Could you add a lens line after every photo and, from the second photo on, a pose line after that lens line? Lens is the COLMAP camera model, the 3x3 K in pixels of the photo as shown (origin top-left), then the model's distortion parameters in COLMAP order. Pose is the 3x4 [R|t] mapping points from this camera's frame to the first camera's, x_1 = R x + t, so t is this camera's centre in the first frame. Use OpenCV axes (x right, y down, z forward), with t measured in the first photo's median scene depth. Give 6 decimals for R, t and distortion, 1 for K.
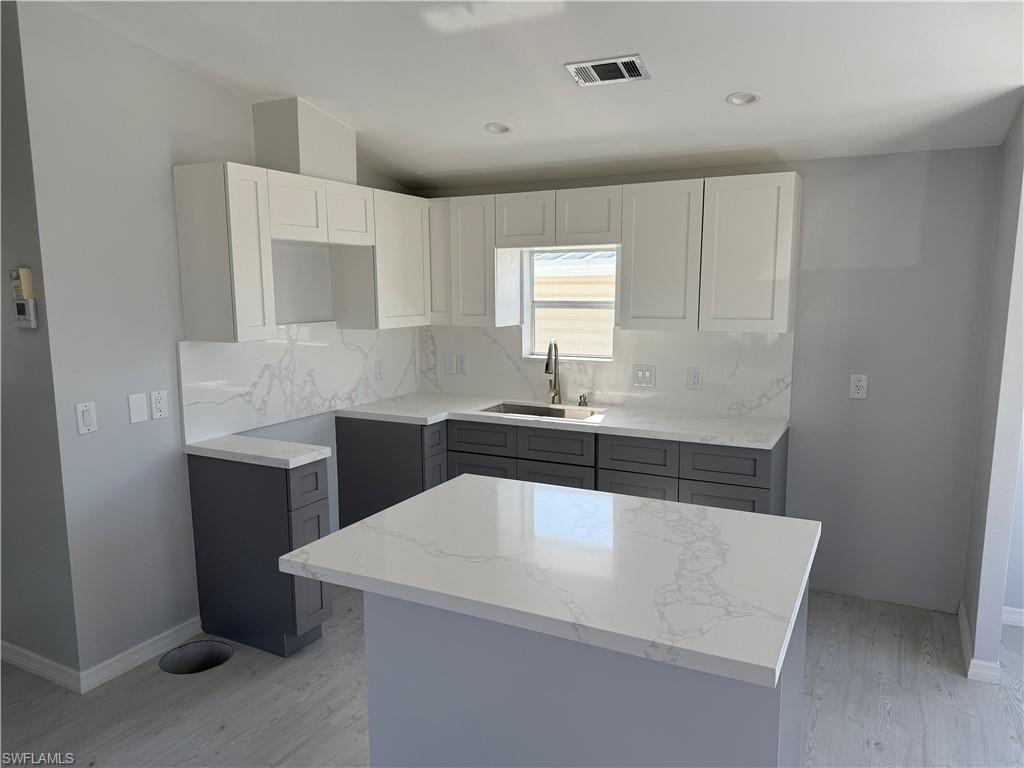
lens RADIAL K [[717.0, 0, 511.6], [0, 717.0, 390.5], [0, 0, 1]] dist [0.100797, -0.125795]
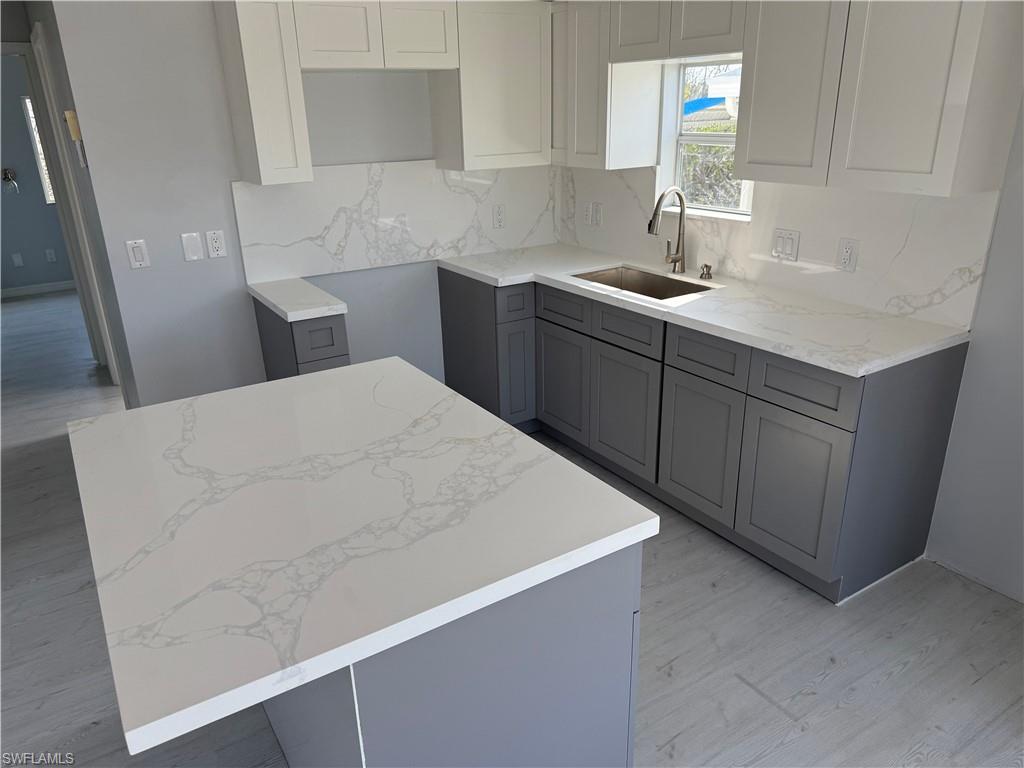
lens RADIAL K [[730.4, 0, 512.0], [0, 730.4, 384.0], [0, 0, 1]] dist [0.102648, -0.141129]
pose [[0.869655, 0.160150, -0.466960, 0.334784], [-0.054339, 0.971222, 0.231893, -0.044982], [0.490659, -0.176293, 0.853331, 0.218658]]
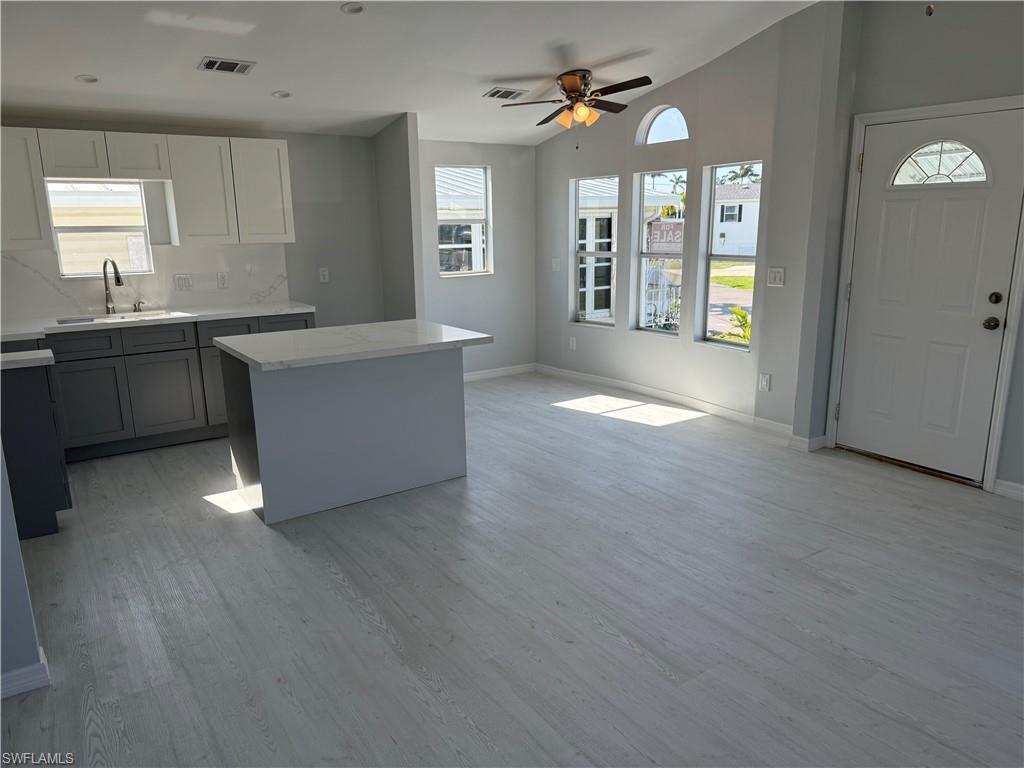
lens RADIAL K [[717.0, 0, 511.6], [0, 717.0, 390.5], [0, 0, 1]] dist [0.100797, -0.125795]
pose [[0.477374, -0.205755, 0.854271, -0.742738], [0.141486, 0.977512, 0.156374, 0.051927], [-0.867234, 0.046218, 0.495750, -0.179300]]
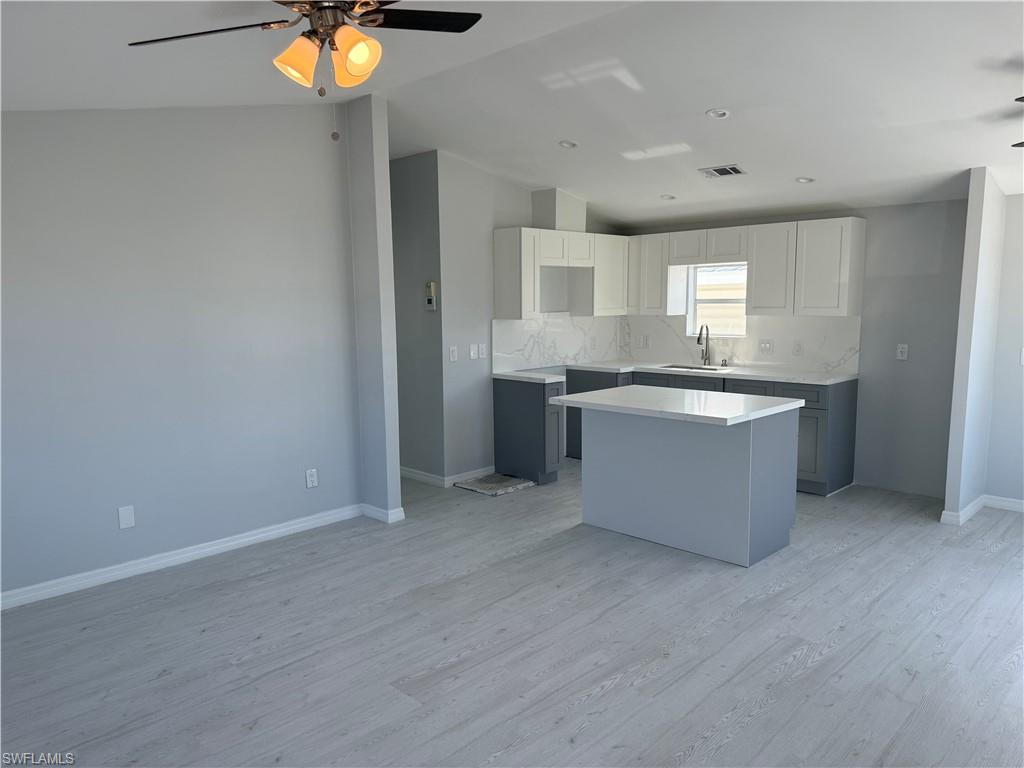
lens RADIAL K [[717.0, 0, 511.6], [0, 717.0, 390.5], [0, 0, 1]] dist [0.100797, -0.125795]
pose [[0.955498, 0.033488, -0.293090, 0.131241], [-0.038279, 0.999211, -0.010625, 0.115771], [0.292503, 0.021371, 0.956026, -0.667025]]
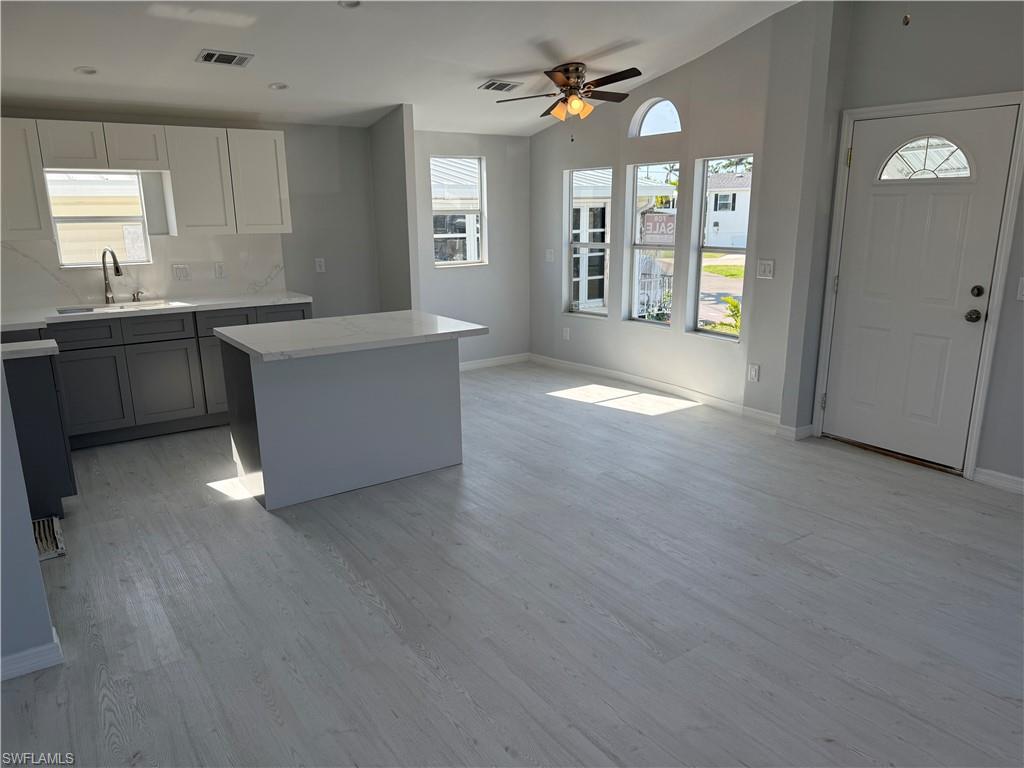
lens RADIAL K [[717.0, 0, 511.6], [0, 717.0, 390.5], [0, 0, 1]] dist [0.100797, -0.125795]
pose [[0.469823, -0.218525, 0.855285, -0.764385], [0.138116, 0.975140, 0.173279, 0.045631], [-0.871889, 0.036718, 0.488326, -0.189745]]
